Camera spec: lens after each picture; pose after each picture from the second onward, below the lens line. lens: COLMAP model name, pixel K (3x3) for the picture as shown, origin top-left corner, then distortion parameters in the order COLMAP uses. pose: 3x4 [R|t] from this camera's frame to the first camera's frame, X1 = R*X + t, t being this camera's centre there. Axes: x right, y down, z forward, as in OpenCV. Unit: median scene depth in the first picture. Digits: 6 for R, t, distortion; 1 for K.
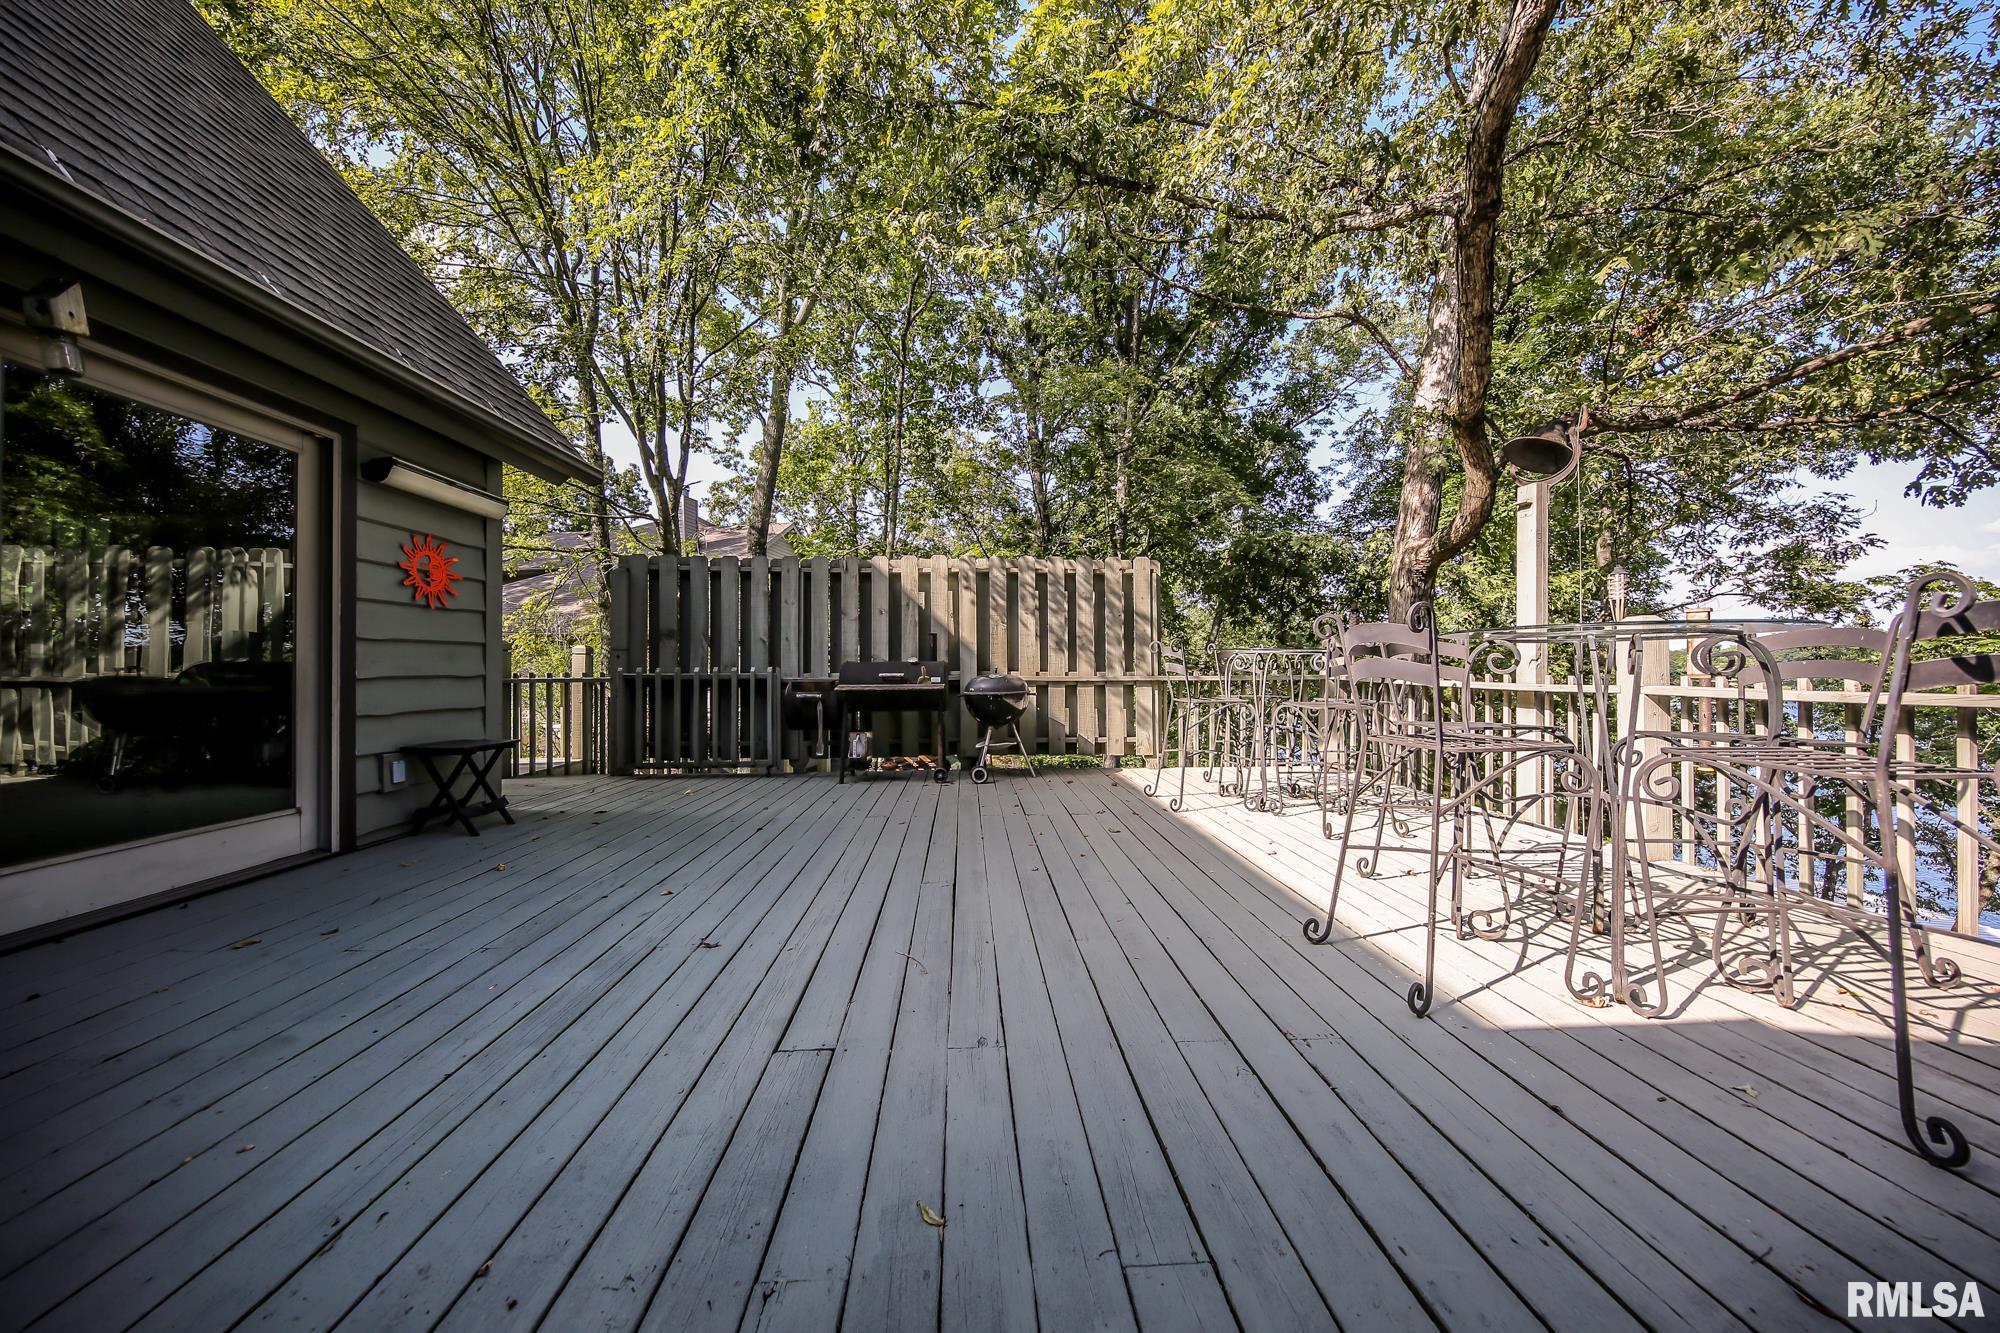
lens RADIAL K [[636.0, 0, 1021.0], [0, 636.0, 669.4], [0, 0, 1]] dist [-0.020391, -0.000003]
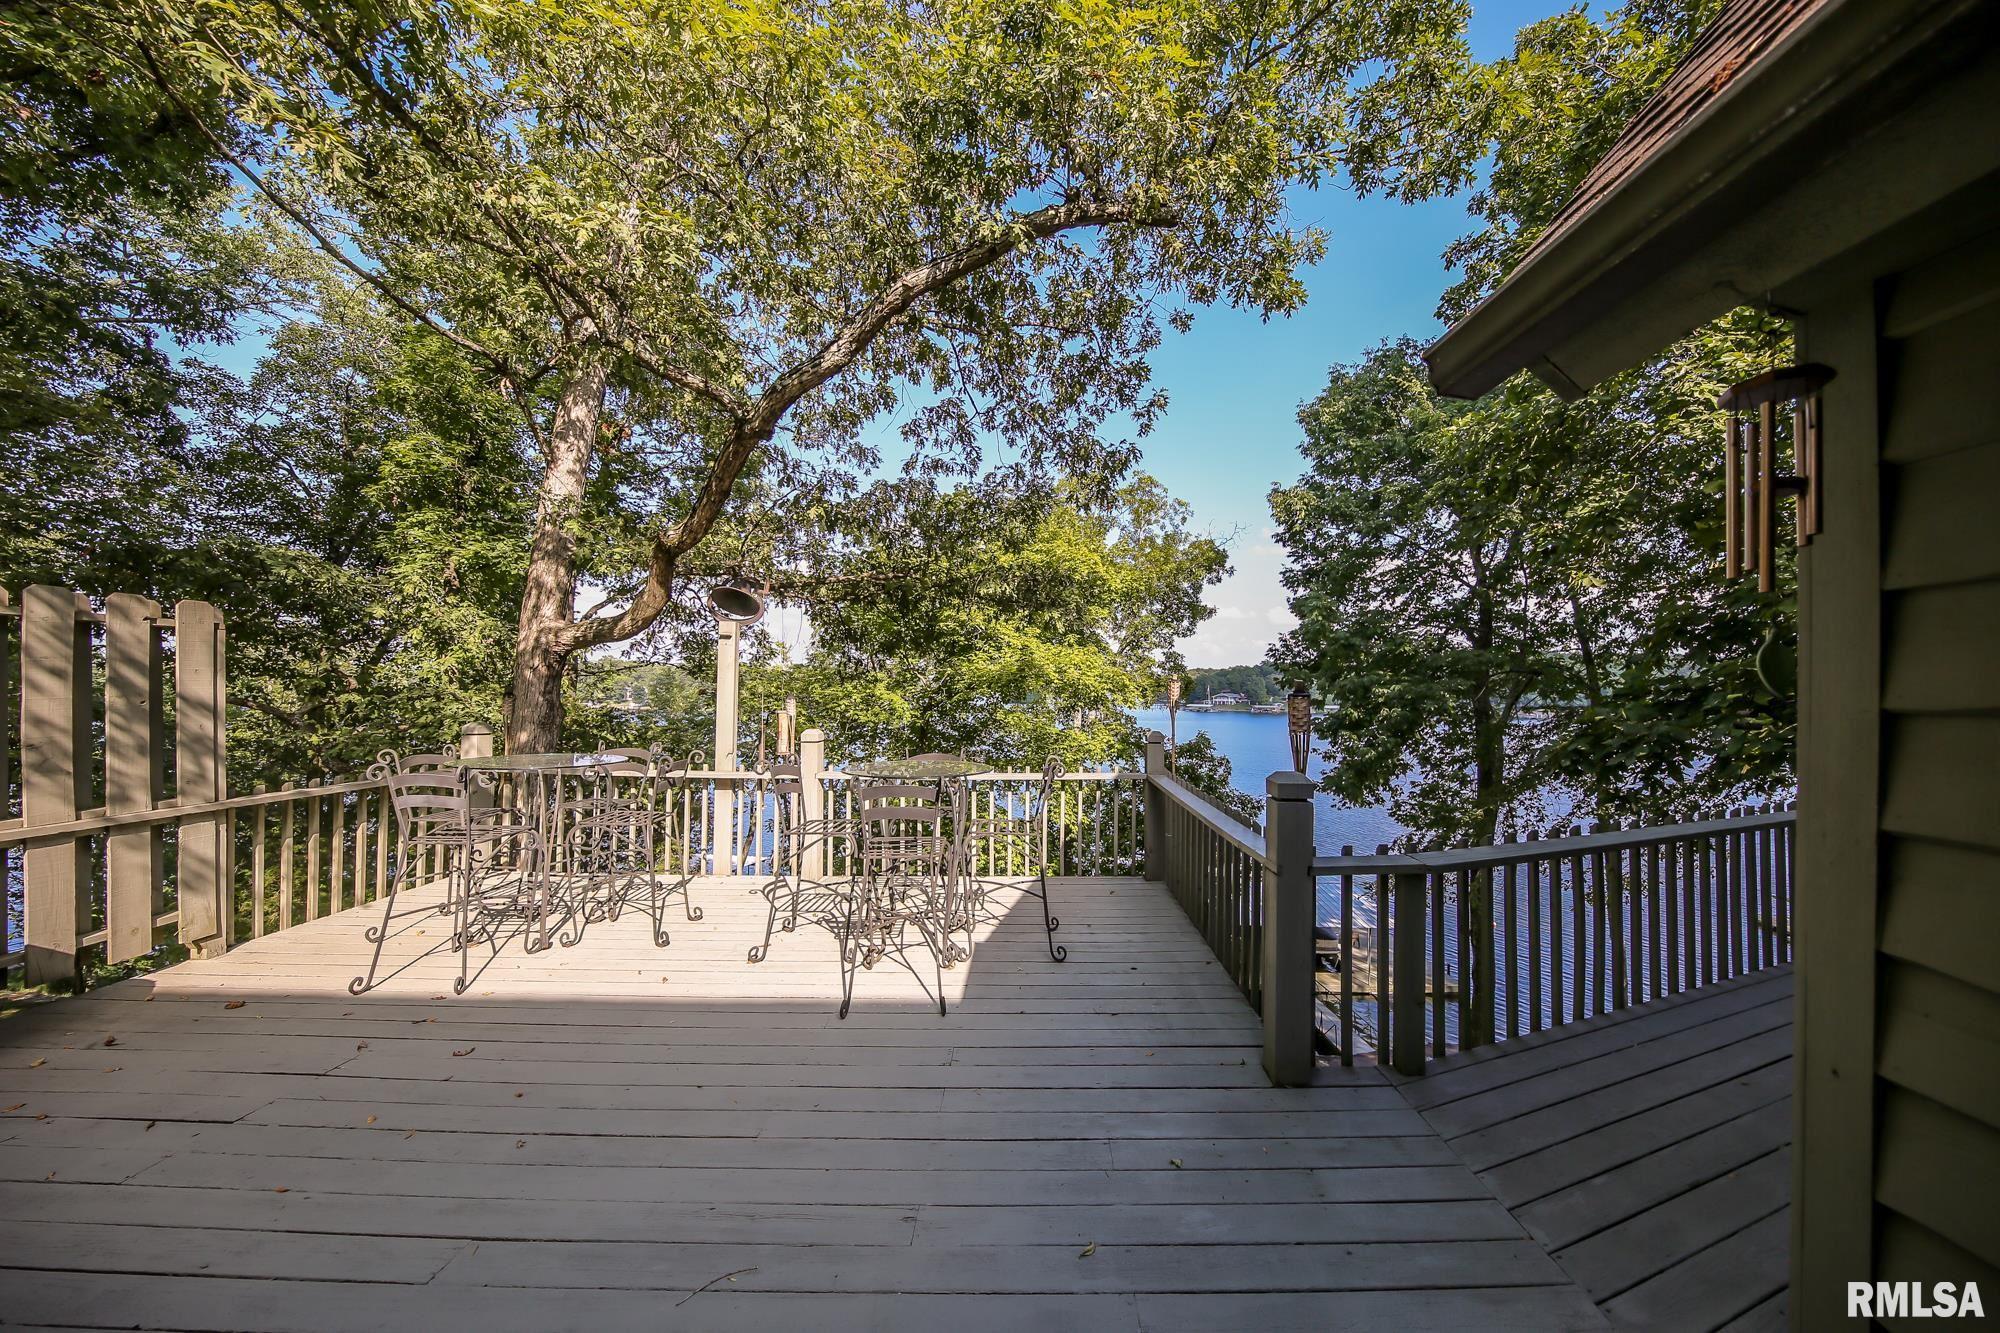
lens RADIAL K [[636.0, 0, 1021.0], [0, 636.0, 669.4], [0, 0, 1]] dist [-0.020391, -0.000003]
pose [[0.058377, 0.036444, 0.997629, -0.335529], [-0.009023, 0.999312, -0.035978, -0.102043], [-0.998254, -0.006902, 0.058666, 0.202096]]
